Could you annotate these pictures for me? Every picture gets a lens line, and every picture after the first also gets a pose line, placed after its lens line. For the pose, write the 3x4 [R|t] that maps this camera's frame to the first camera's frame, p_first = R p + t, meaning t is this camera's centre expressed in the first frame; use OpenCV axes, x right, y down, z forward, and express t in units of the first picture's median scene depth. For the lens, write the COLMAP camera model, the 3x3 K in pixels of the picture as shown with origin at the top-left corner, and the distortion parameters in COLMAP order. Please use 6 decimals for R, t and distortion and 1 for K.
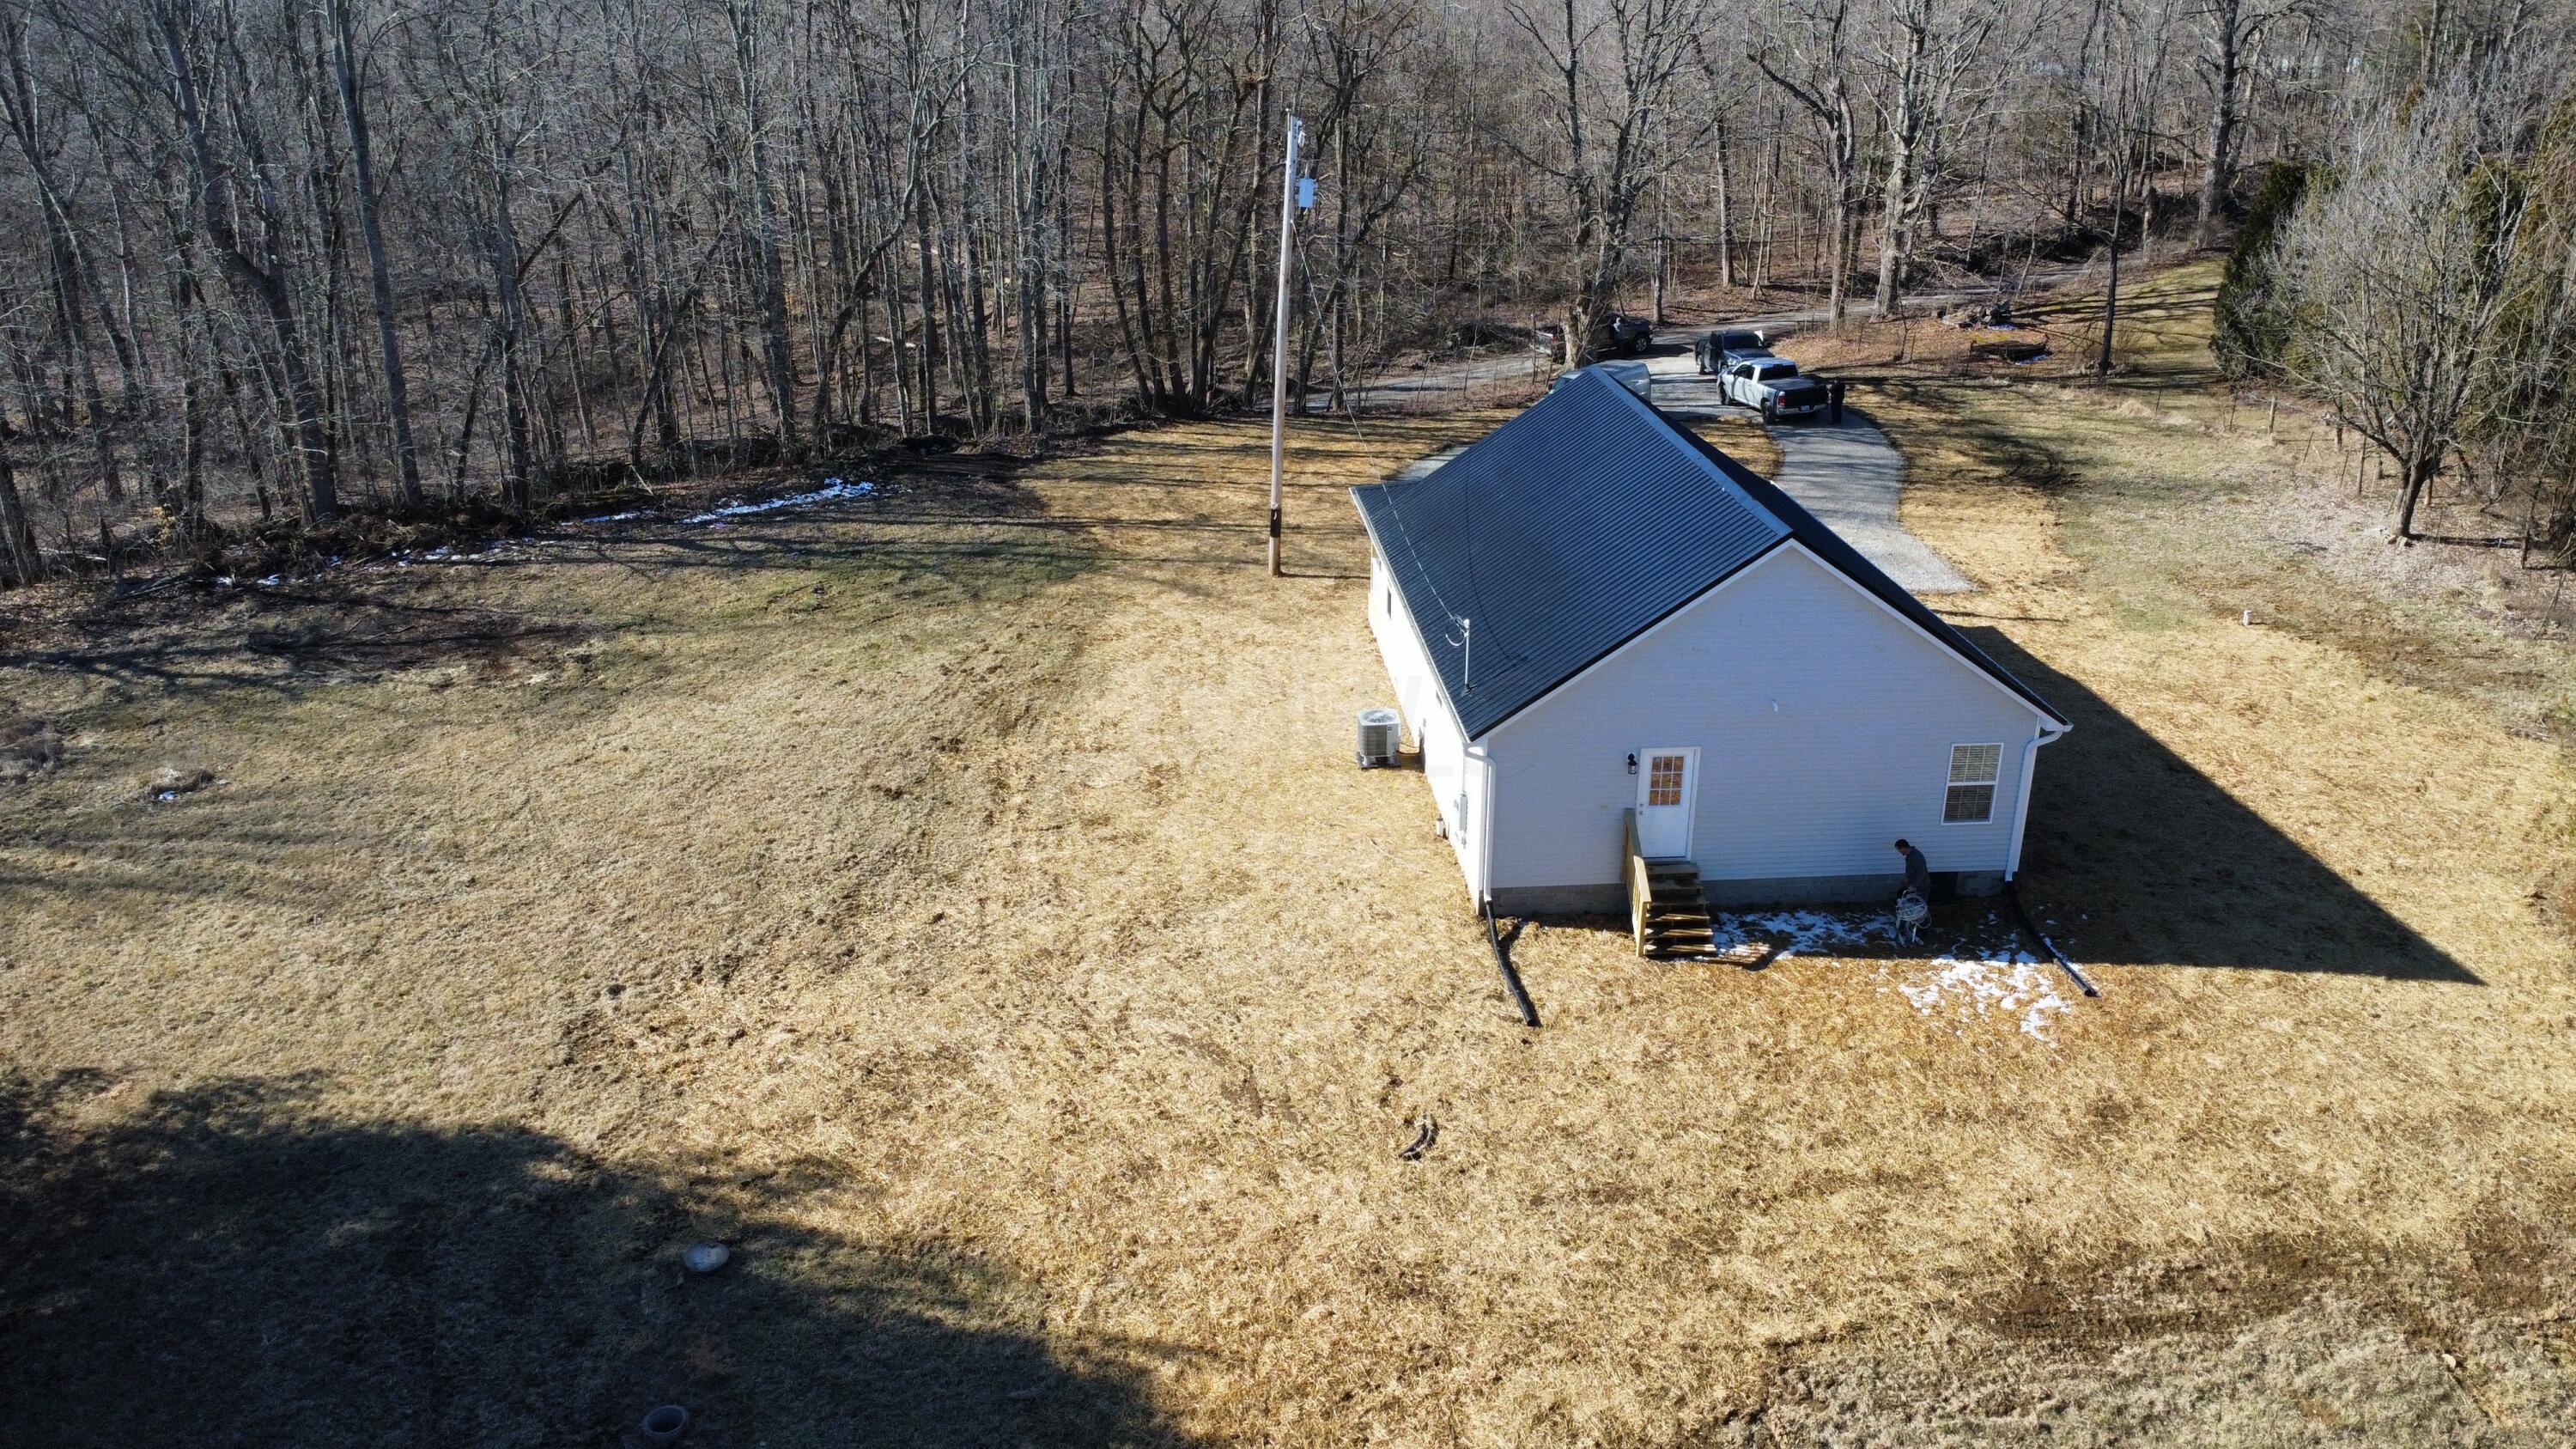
lens RADIAL K [[1925.5, 0, 1305.4], [0, 1925.5, 728.4], [0, 0, 1]] dist [0.004022, -0.000185]
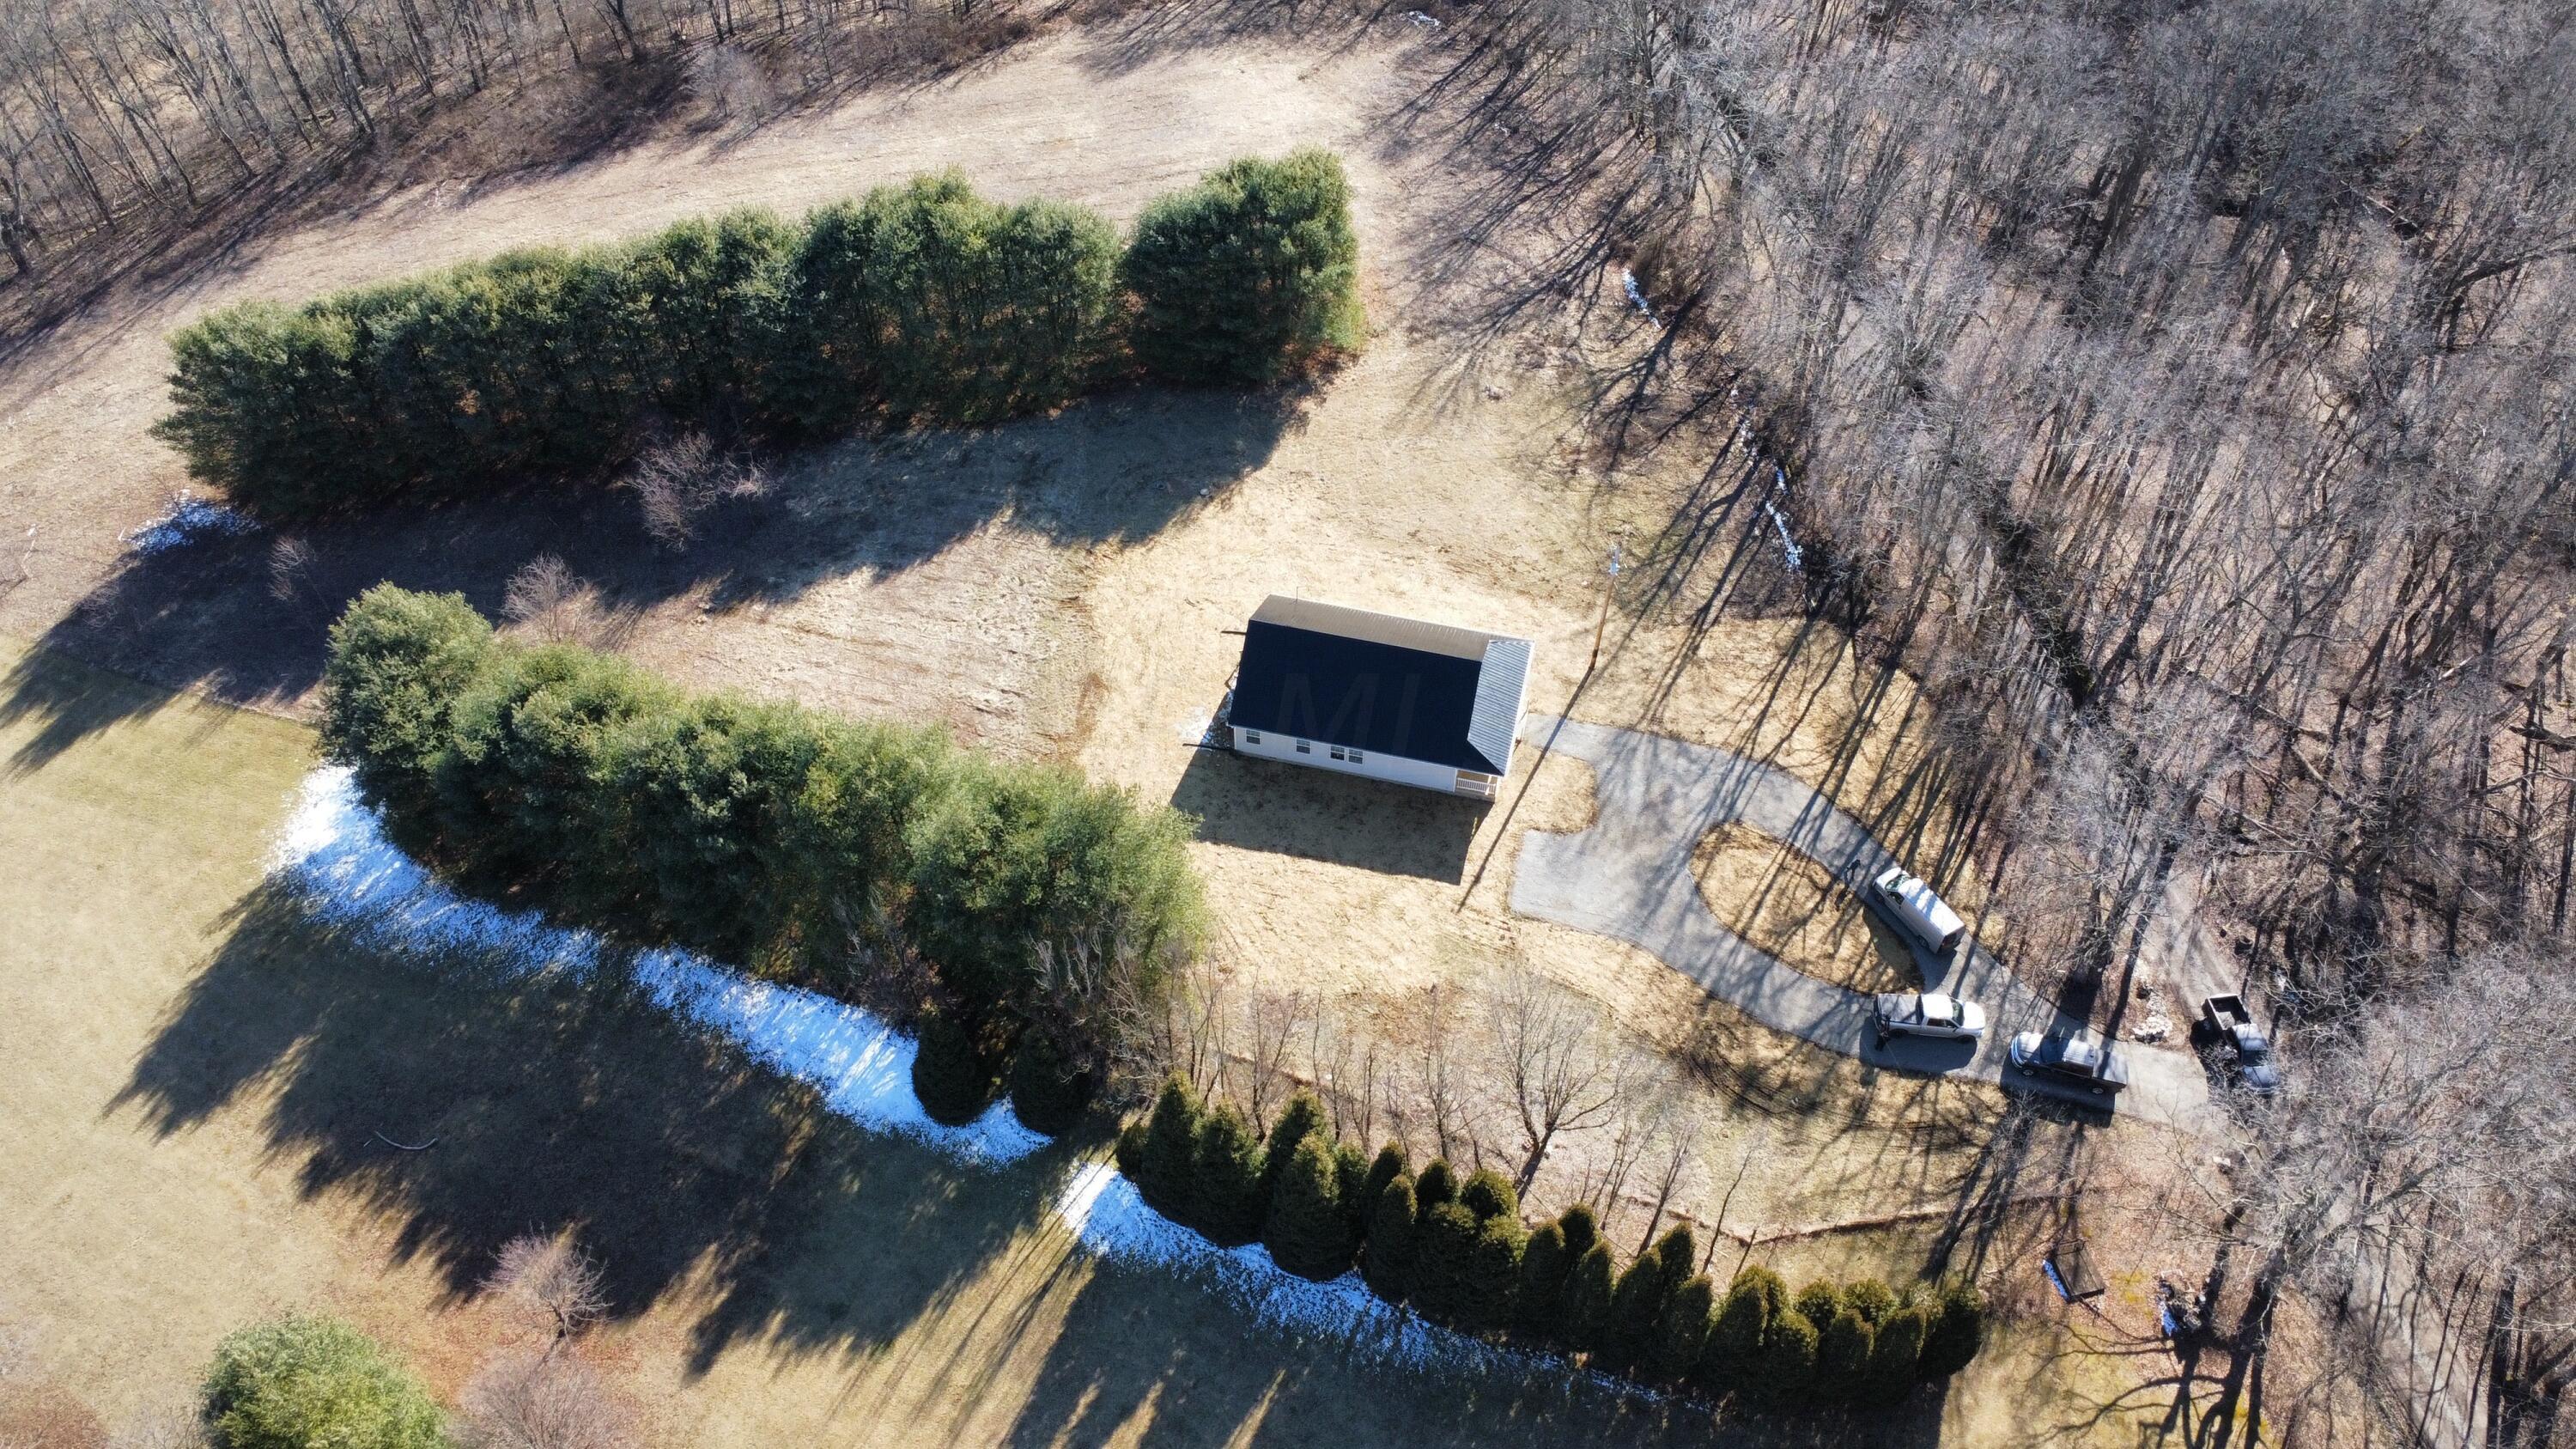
lens RADIAL K [[1925.5, 0, 1305.4], [0, 1925.5, 728.4], [0, 0, 1]] dist [0.004022, -0.000185]
pose [[-0.318961, 0.744326, -0.586721, 1.386686], [-0.361450, 0.476738, 0.801296, -1.628560], [0.876138, 0.467653, 0.116976, 0.427602]]
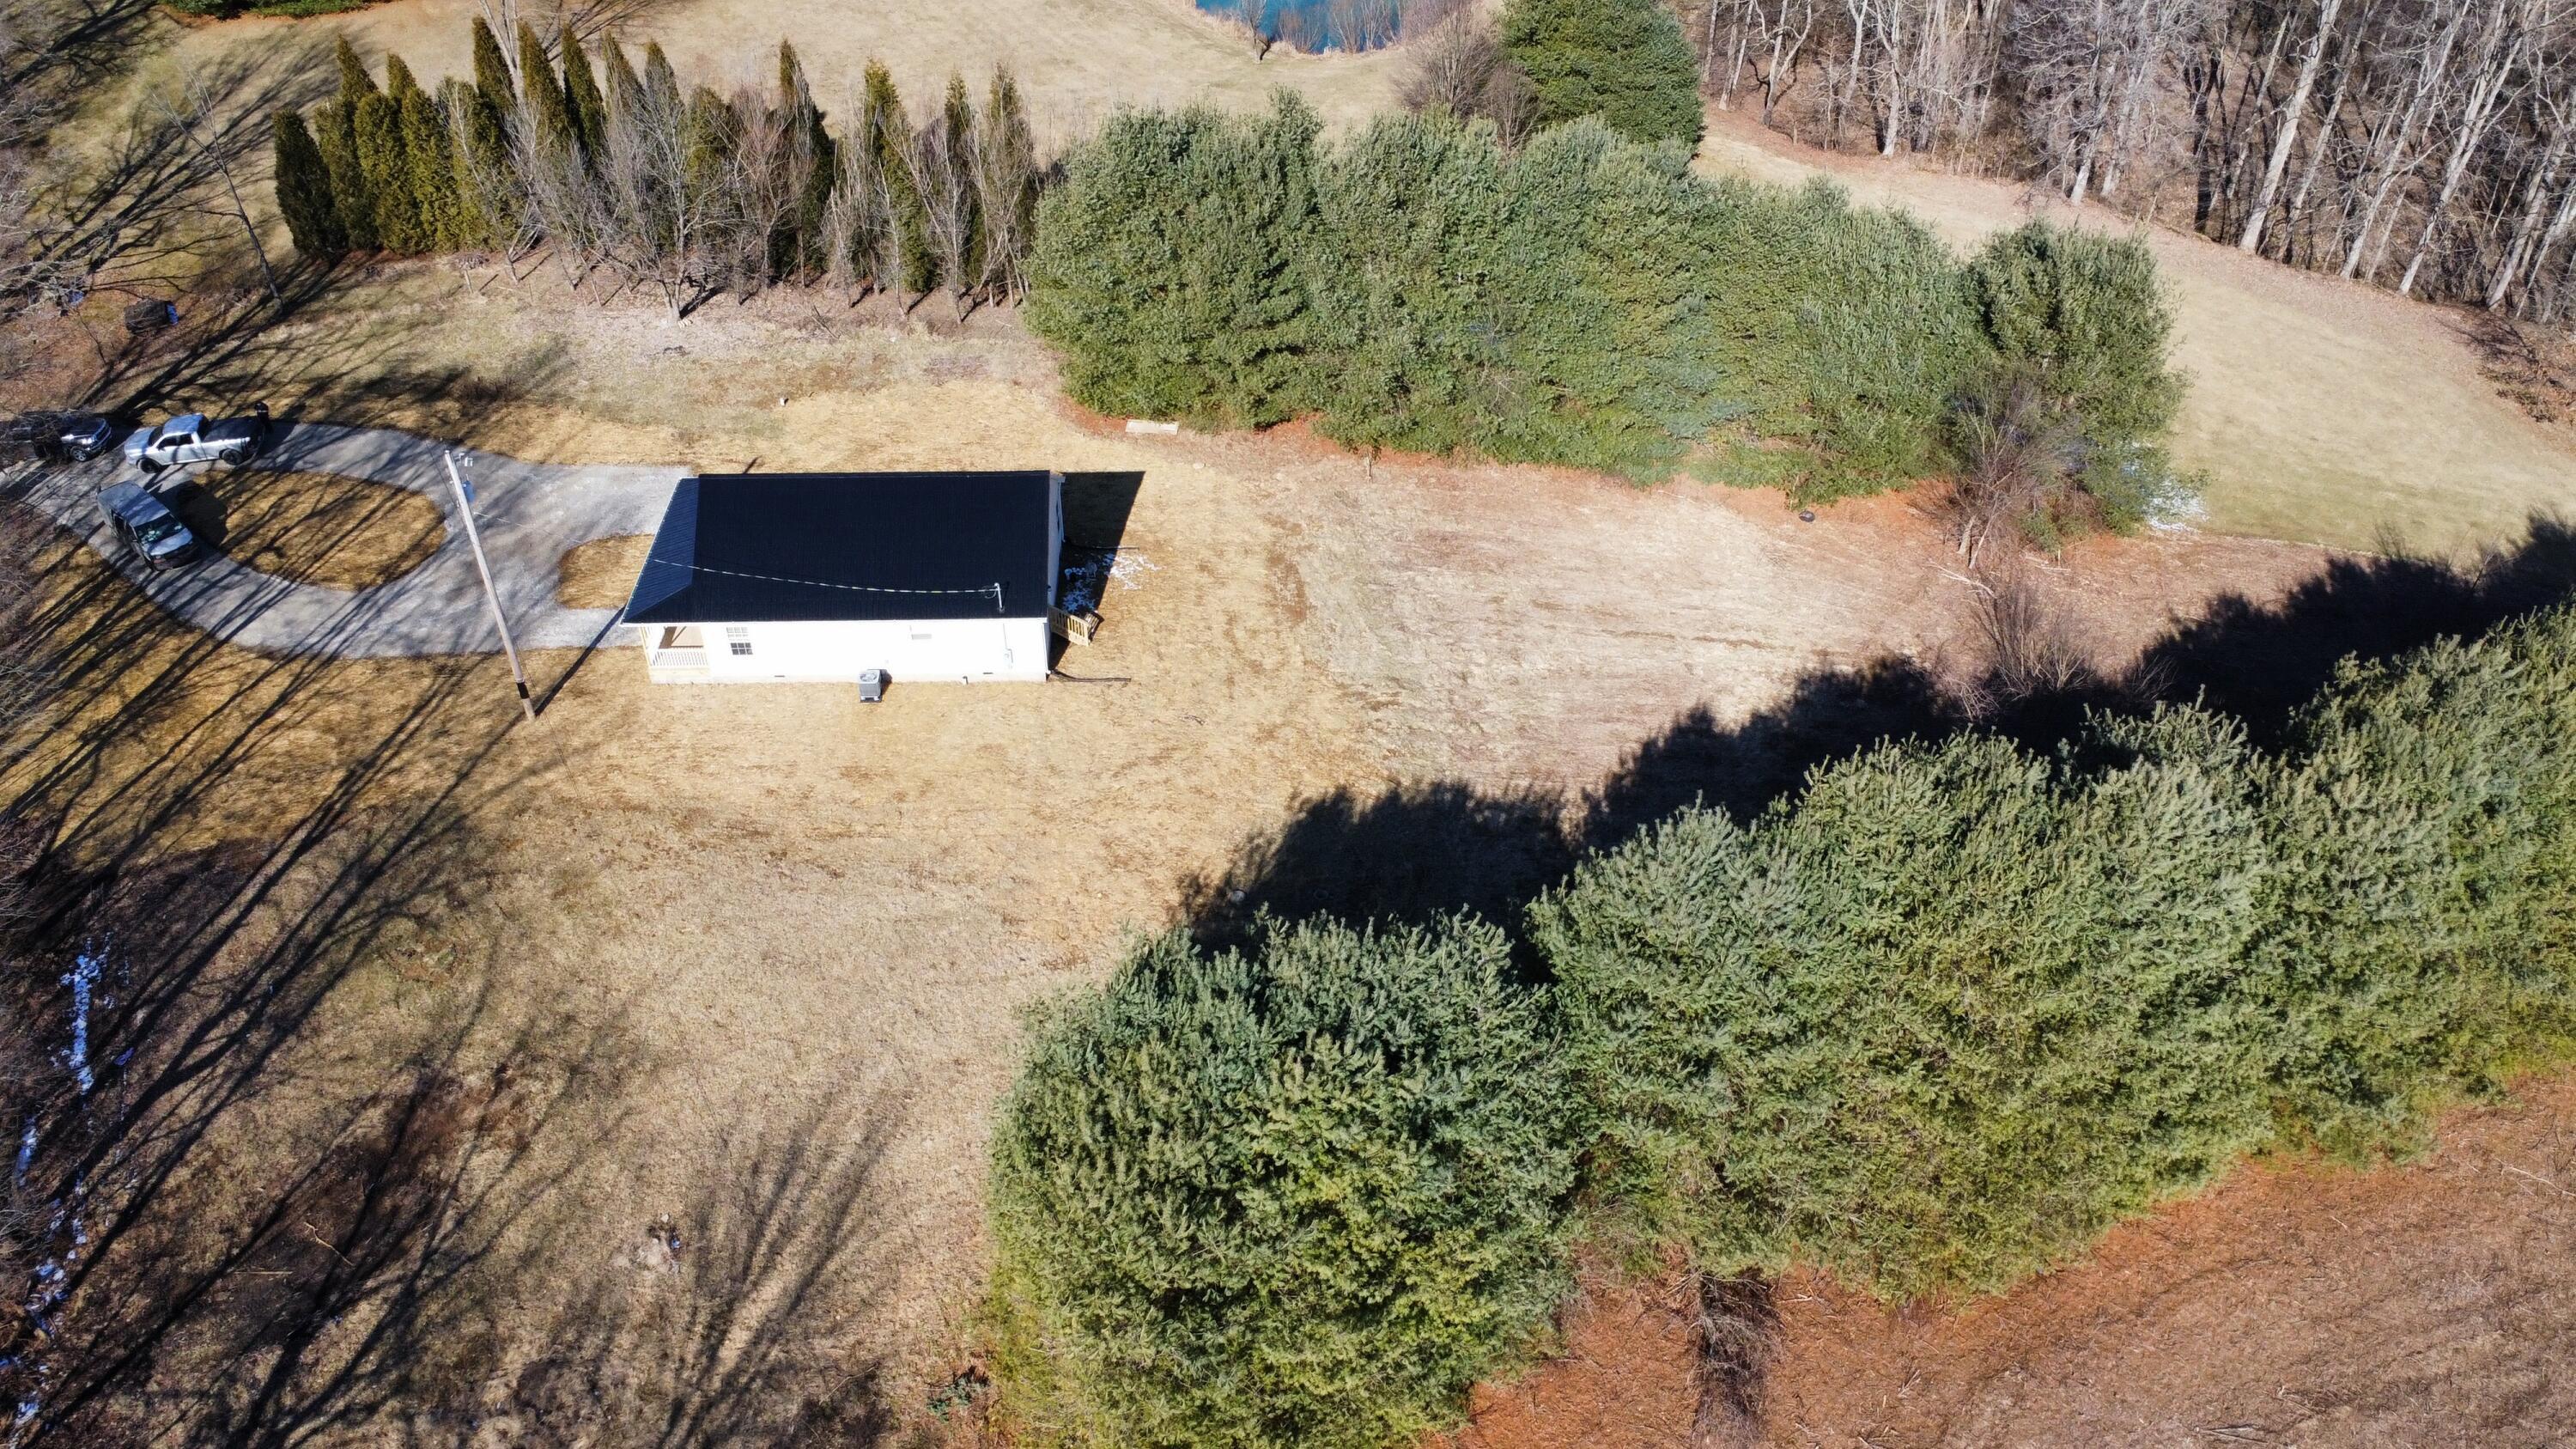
lens RADIAL K [[1929.7, 0, 1313.0], [0, 1929.7, 730.3], [0, 0, 1]] dist [0.001856, 0.002768]
pose [[0.065059, -0.644268, 0.762028, -1.000974], [0.362272, 0.726794, 0.583549, -0.654044], [-0.929799, 0.238096, 0.280684, 0.043627]]
